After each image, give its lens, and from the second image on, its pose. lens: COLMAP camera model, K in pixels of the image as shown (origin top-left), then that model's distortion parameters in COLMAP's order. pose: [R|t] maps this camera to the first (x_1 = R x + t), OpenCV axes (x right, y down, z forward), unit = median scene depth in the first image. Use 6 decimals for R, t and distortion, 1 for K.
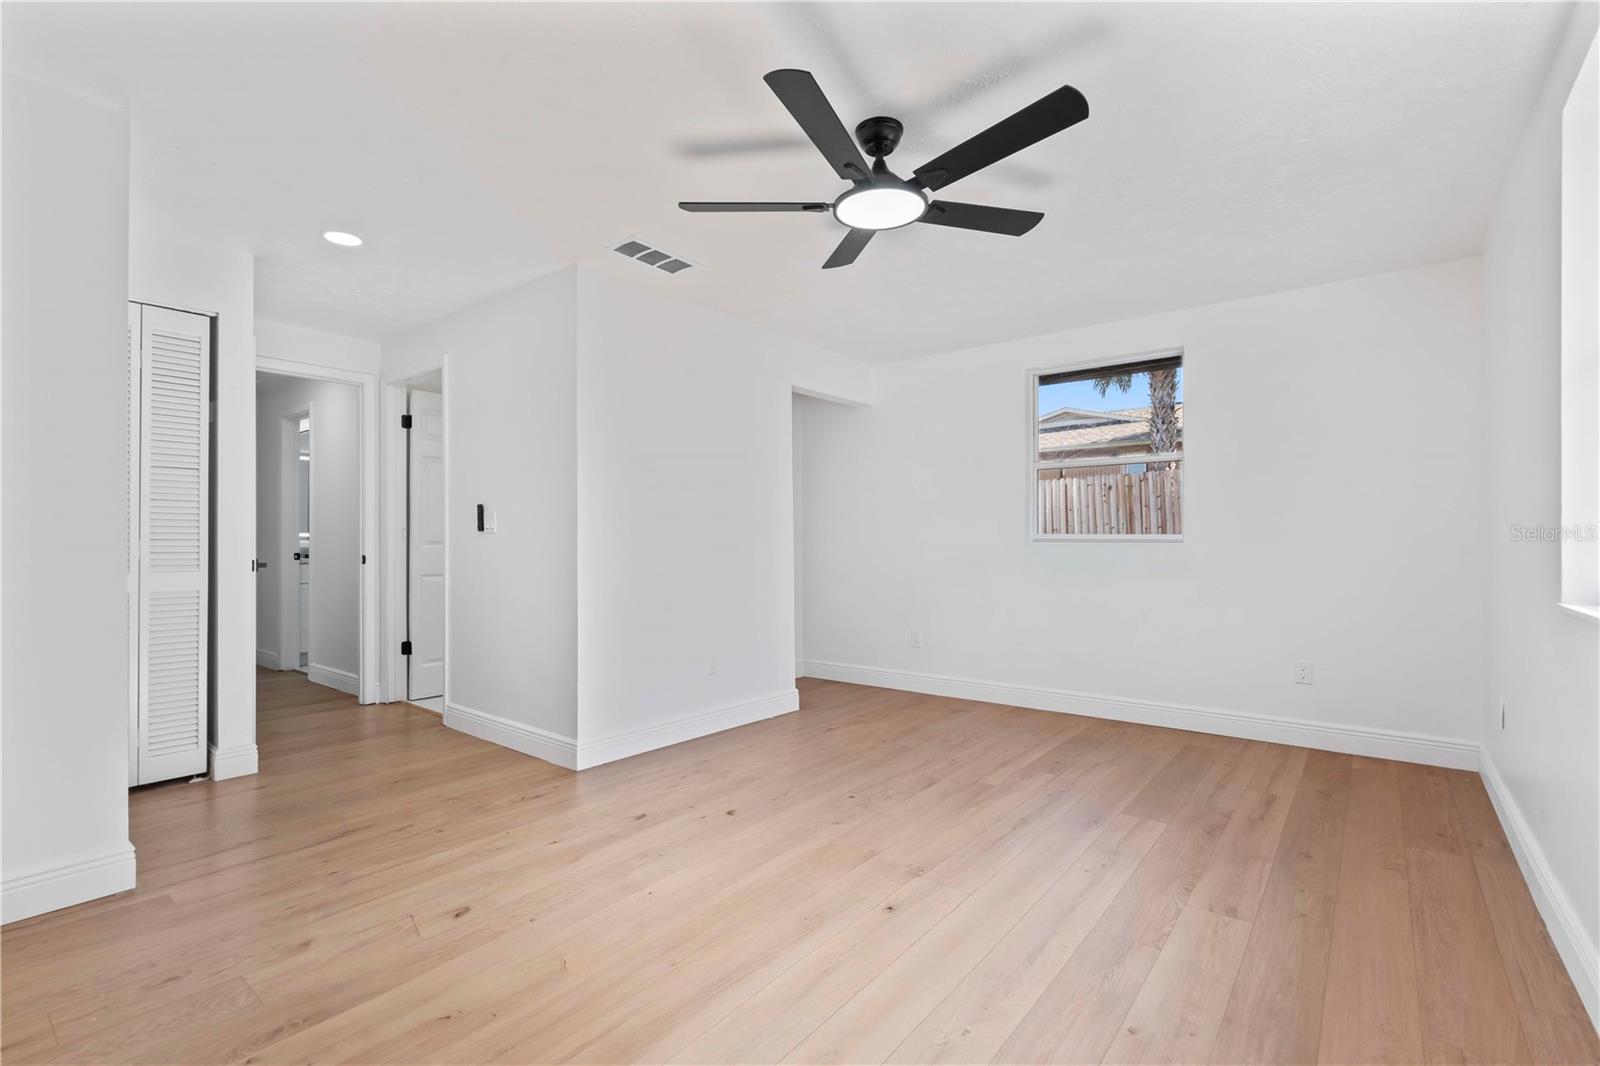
lens RADIAL K [[708.4, 0, 798.0], [0, 708.4, 539.2], [0, 0, 1]] dist [-0.000783, -0.000170]
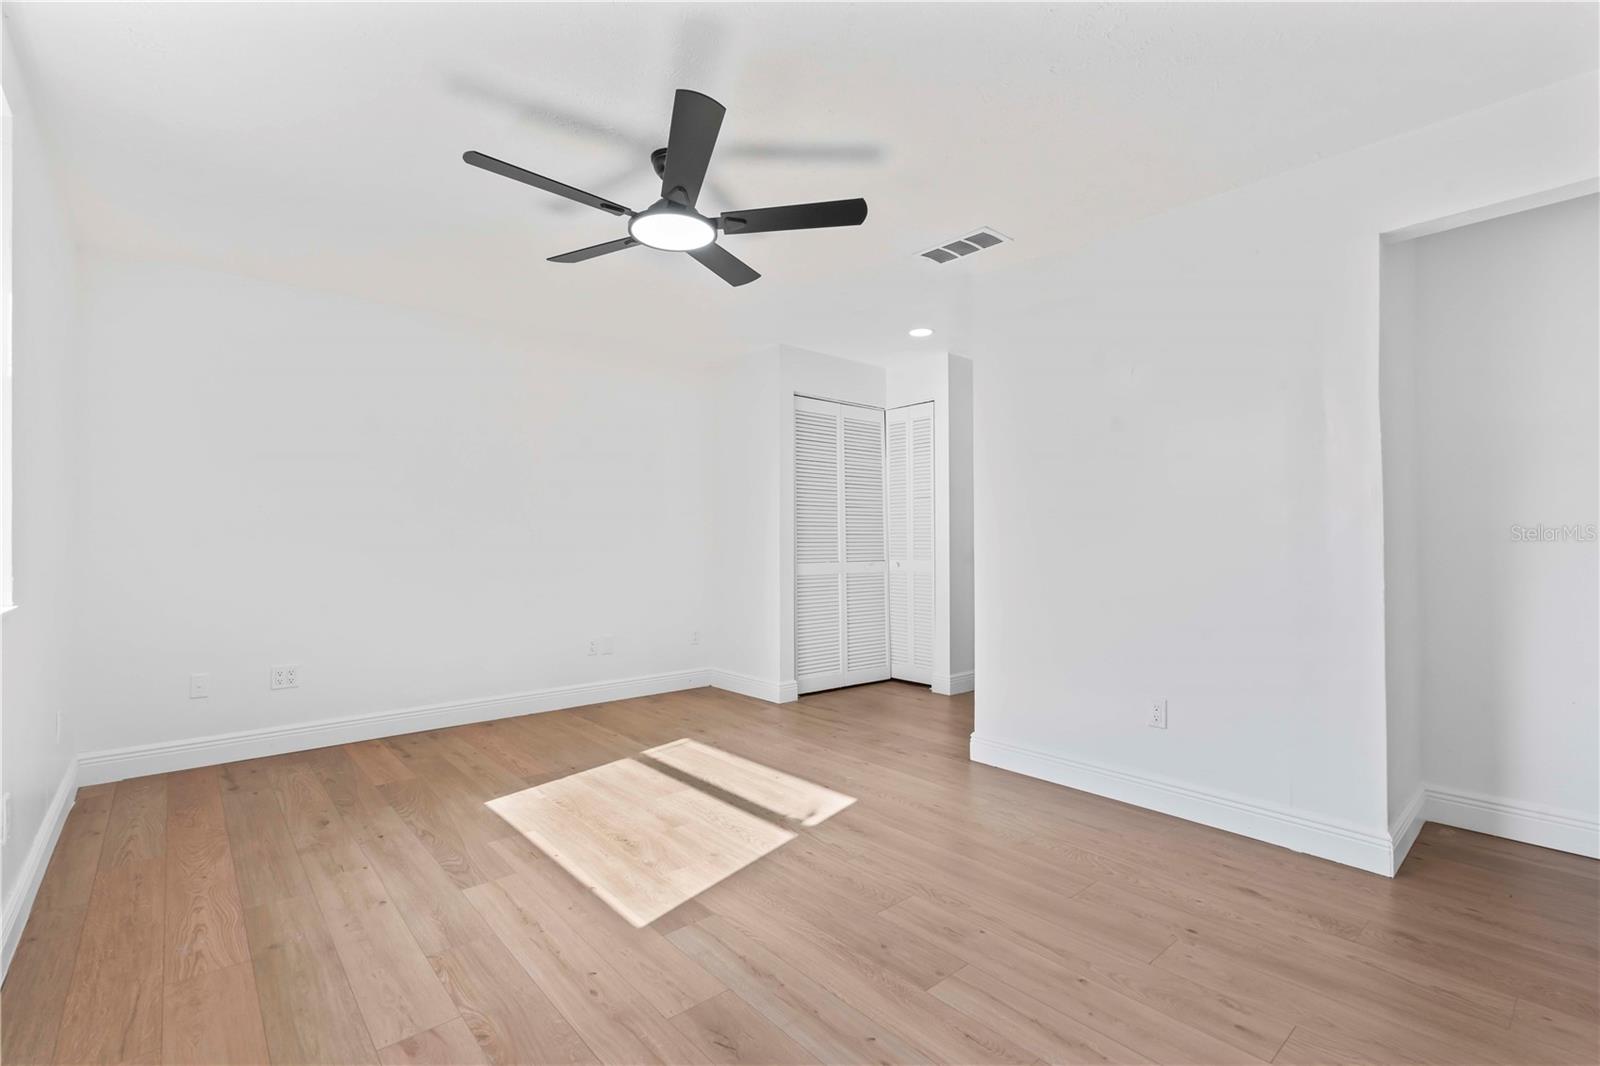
lens RADIAL K [[708.4, 0, 798.0], [0, 708.4, 539.2], [0, 0, 1]] dist [-0.000783, -0.000170]
pose [[-0.163308, -0.003459, -0.986569, 1.156462], [0.007908, 0.999957, -0.004815, 0.002677], [0.986543, -0.008588, -0.163273, 1.379610]]
